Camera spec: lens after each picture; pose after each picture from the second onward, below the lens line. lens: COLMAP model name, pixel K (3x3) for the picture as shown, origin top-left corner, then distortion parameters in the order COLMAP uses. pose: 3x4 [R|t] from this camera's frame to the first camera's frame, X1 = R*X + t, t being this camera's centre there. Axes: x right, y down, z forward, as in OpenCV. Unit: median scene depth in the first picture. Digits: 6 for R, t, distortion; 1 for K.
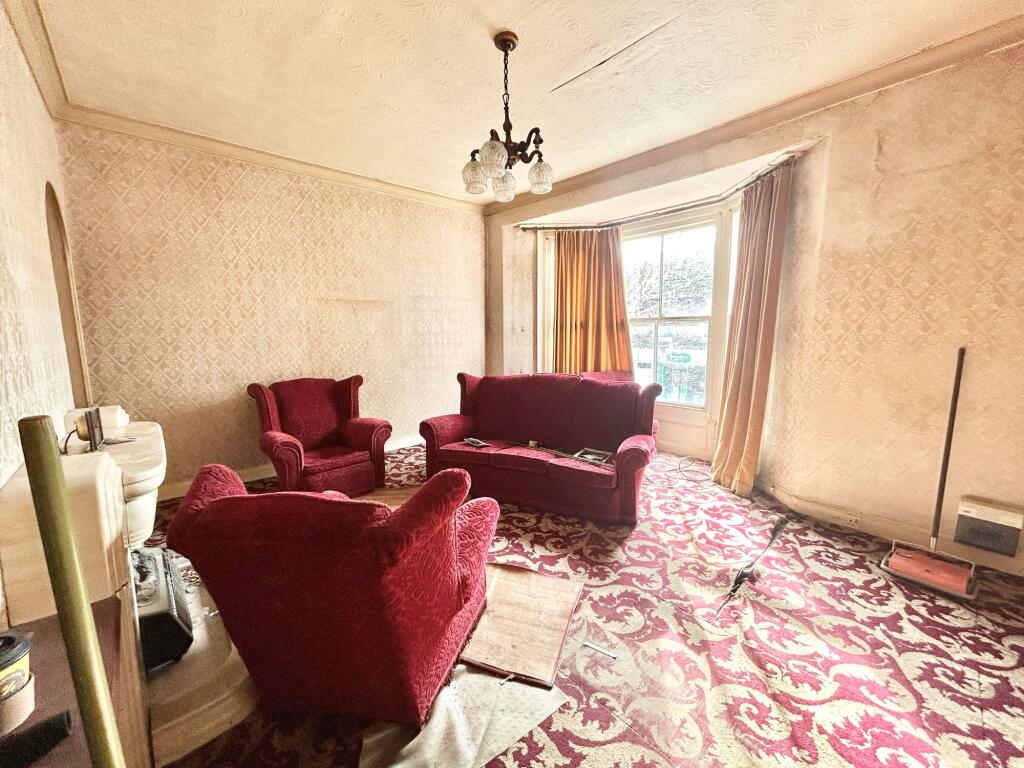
lens RADIAL K [[418.7, 0, 501.3], [0, 418.7, 386.3], [0, 0, 1]] dist [0.002898, -0.000078]
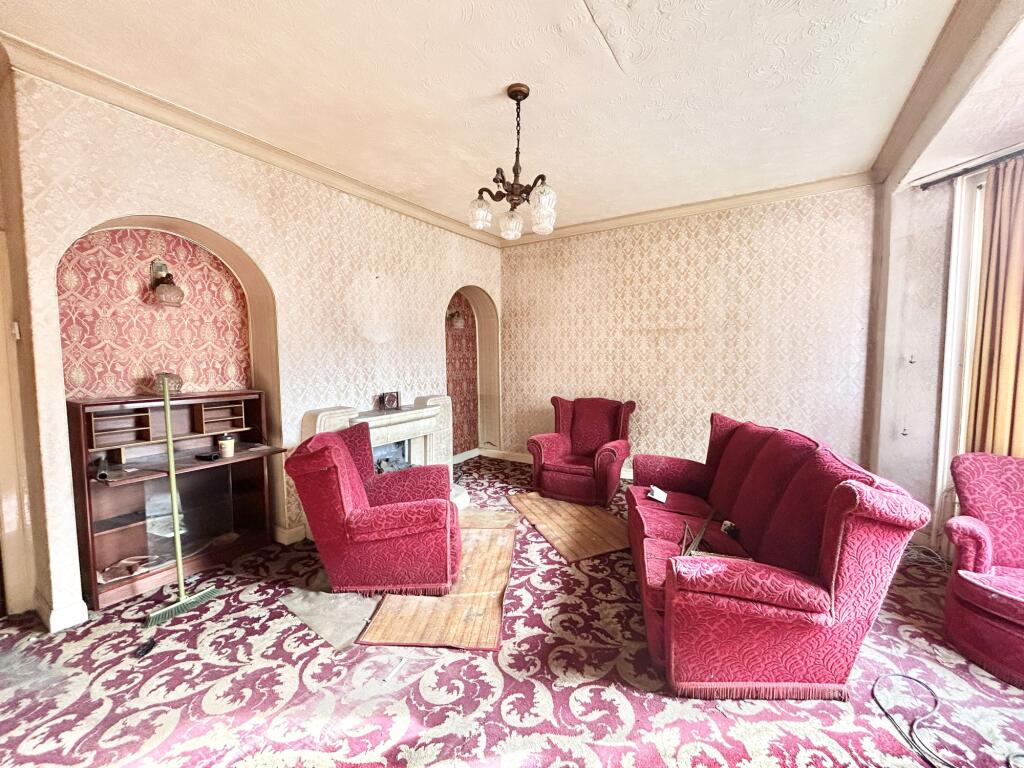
lens RADIAL K [[418.7, 0, 518.6], [0, 418.7, 383.8], [0, 0, 1]] dist [0.002898, -0.000078]
pose [[0.264970, 0.069526, -0.961747, 0.867598], [-0.135577, 0.990175, 0.034228, -0.097225], [0.954678, 0.121321, 0.271793, 0.637032]]
